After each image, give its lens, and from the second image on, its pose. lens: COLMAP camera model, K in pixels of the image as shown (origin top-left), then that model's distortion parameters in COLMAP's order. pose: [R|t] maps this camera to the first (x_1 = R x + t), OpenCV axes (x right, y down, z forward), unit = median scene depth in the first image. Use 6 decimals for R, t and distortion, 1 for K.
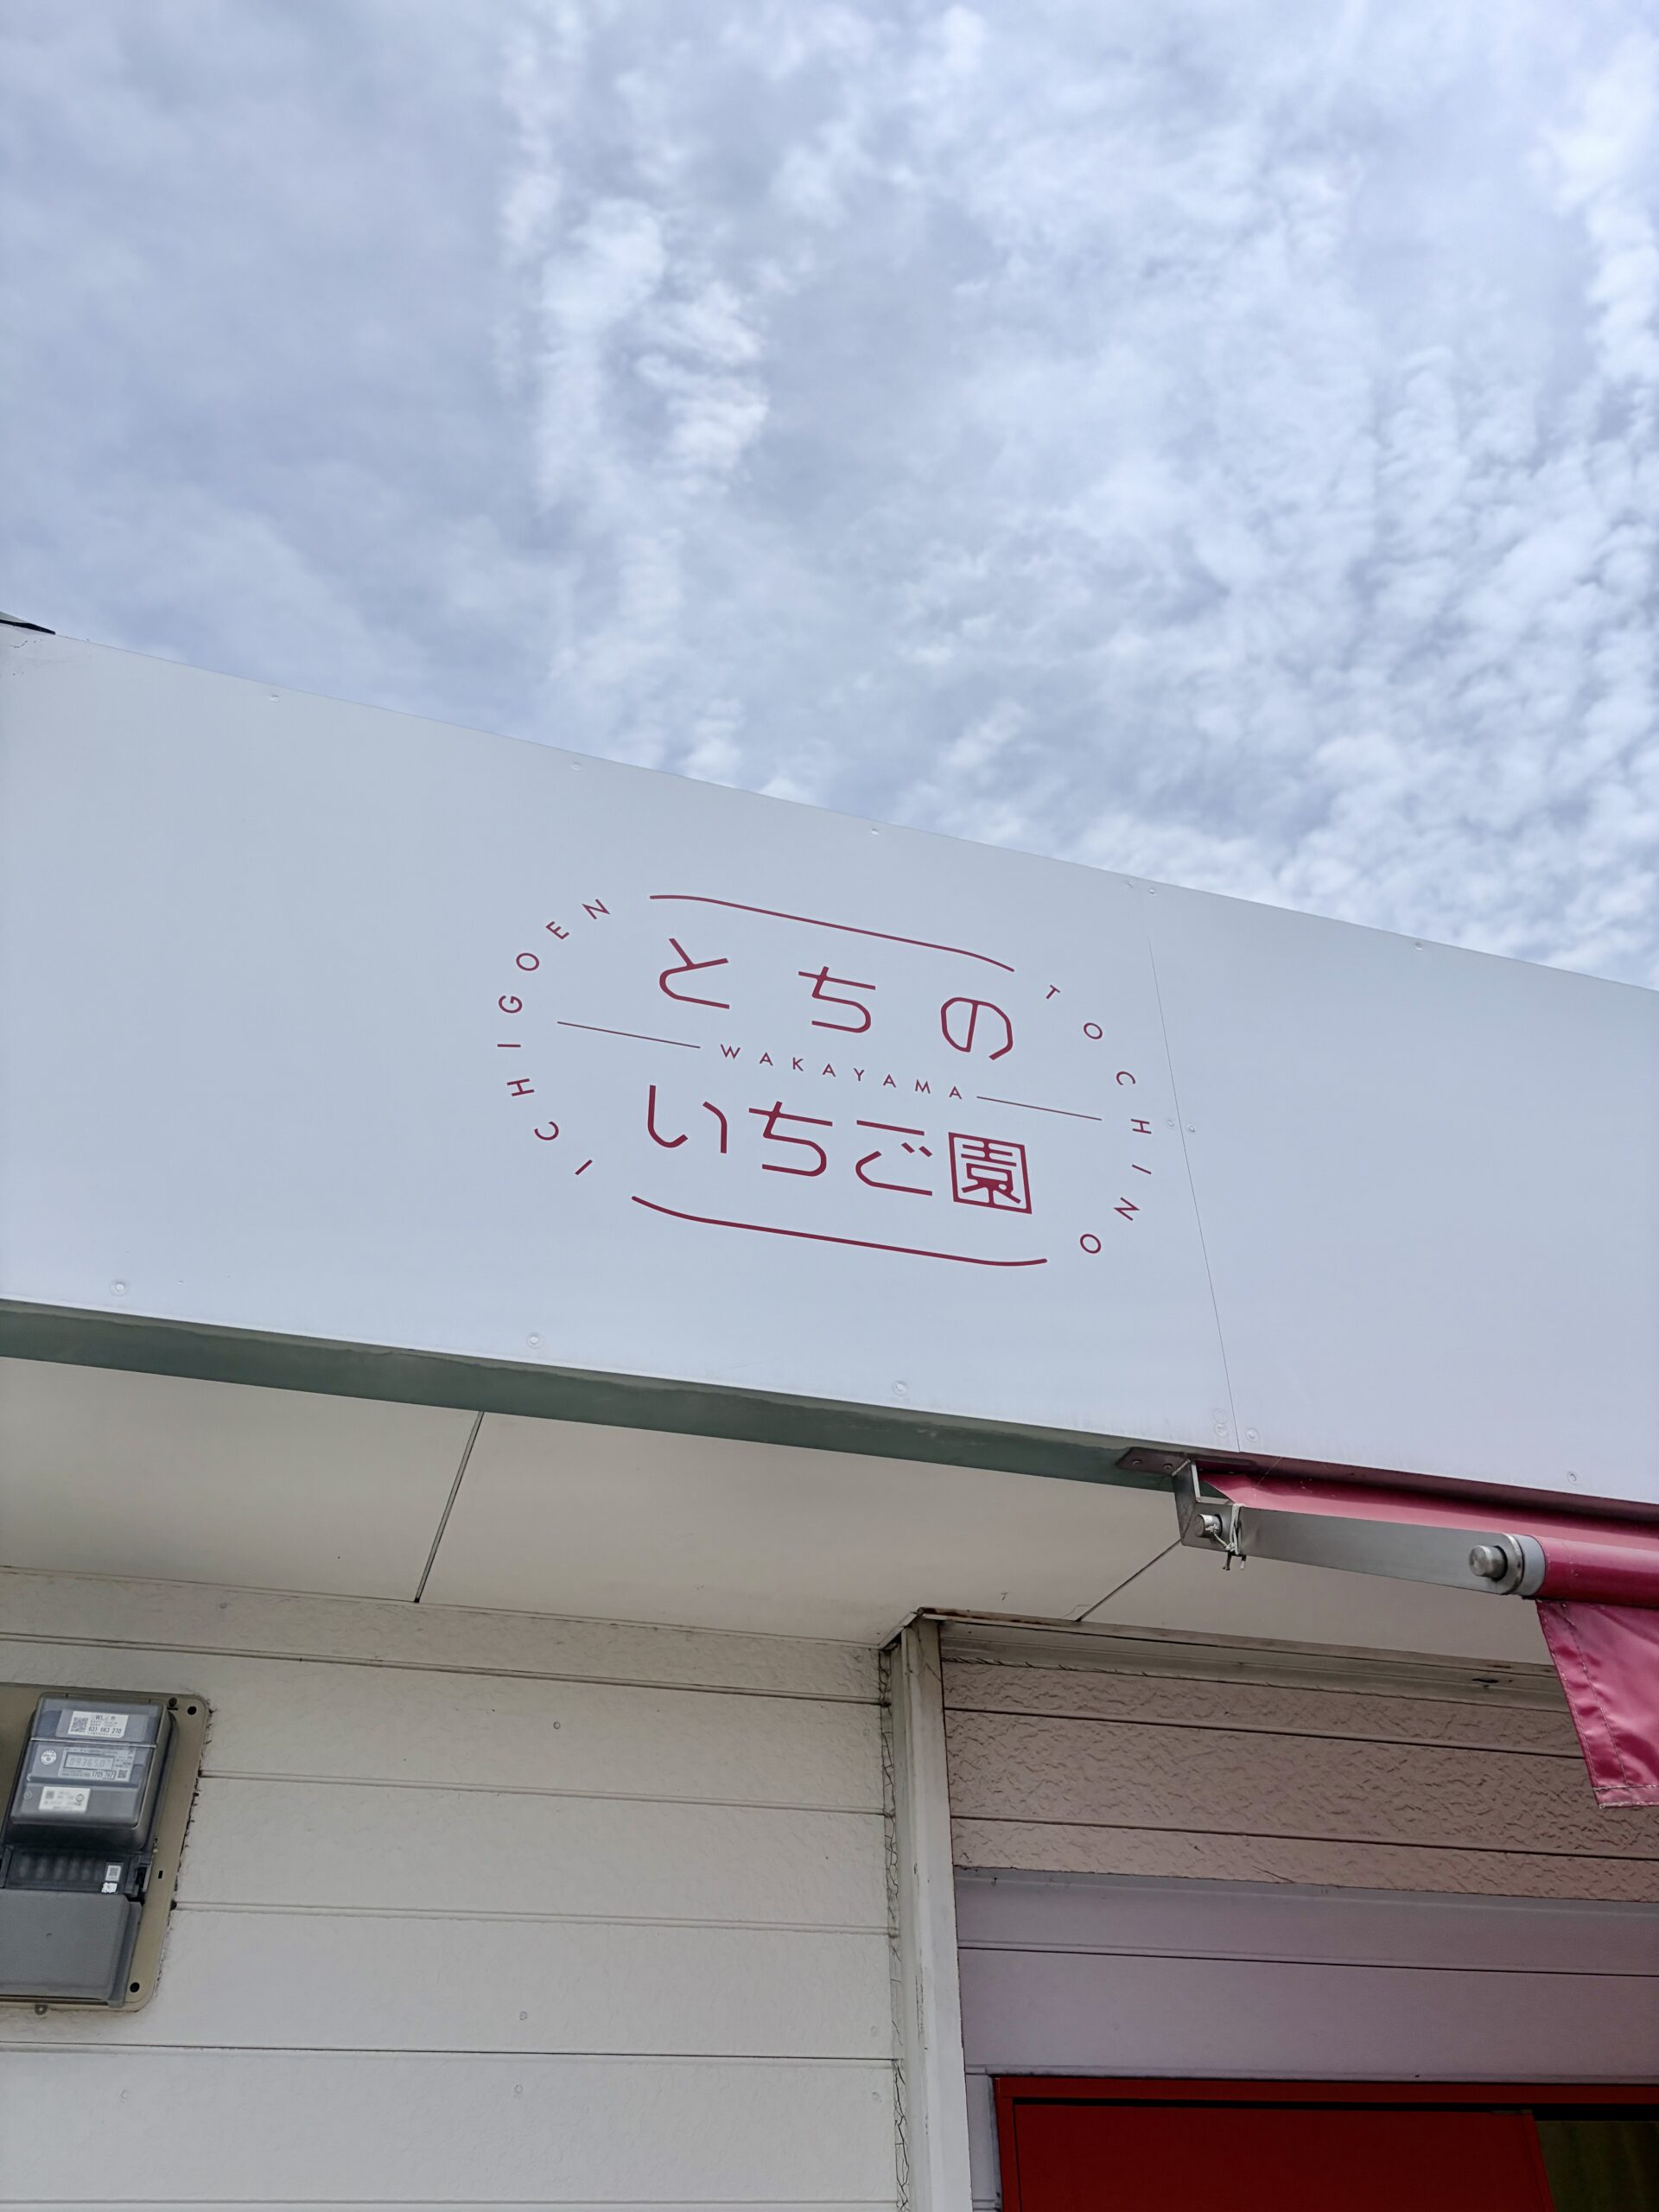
lens RADIAL K [[1660.6, 0, 835.2], [0, 1660.6, 1103.0], [0, 0, 1]] dist [0.015242, -0.000187]
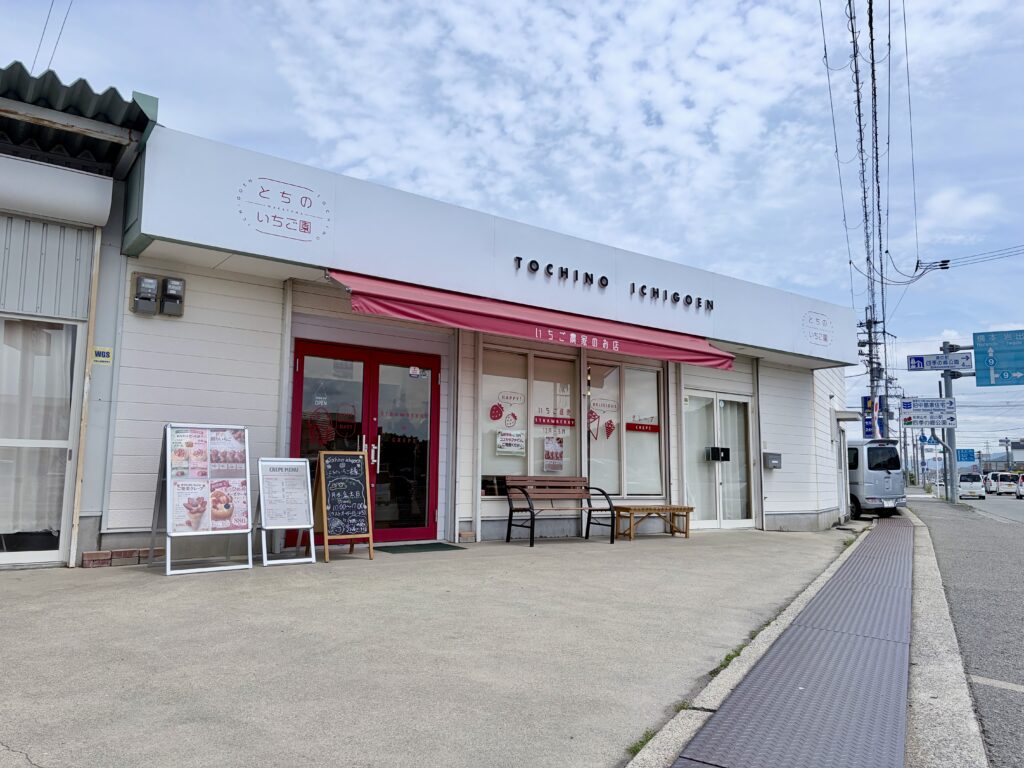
lens RADIAL K [[768.7, 0, 514.2], [0, 768.7, 389.1], [0, 0, 1]] dist [0.015242, -0.000187]
pose [[0.941478, 0.068851, 0.329967, -0.110120], [-0.222705, 0.861882, 0.455590, -1.089355], [-0.253024, -0.502413, 0.826776, -2.394034]]
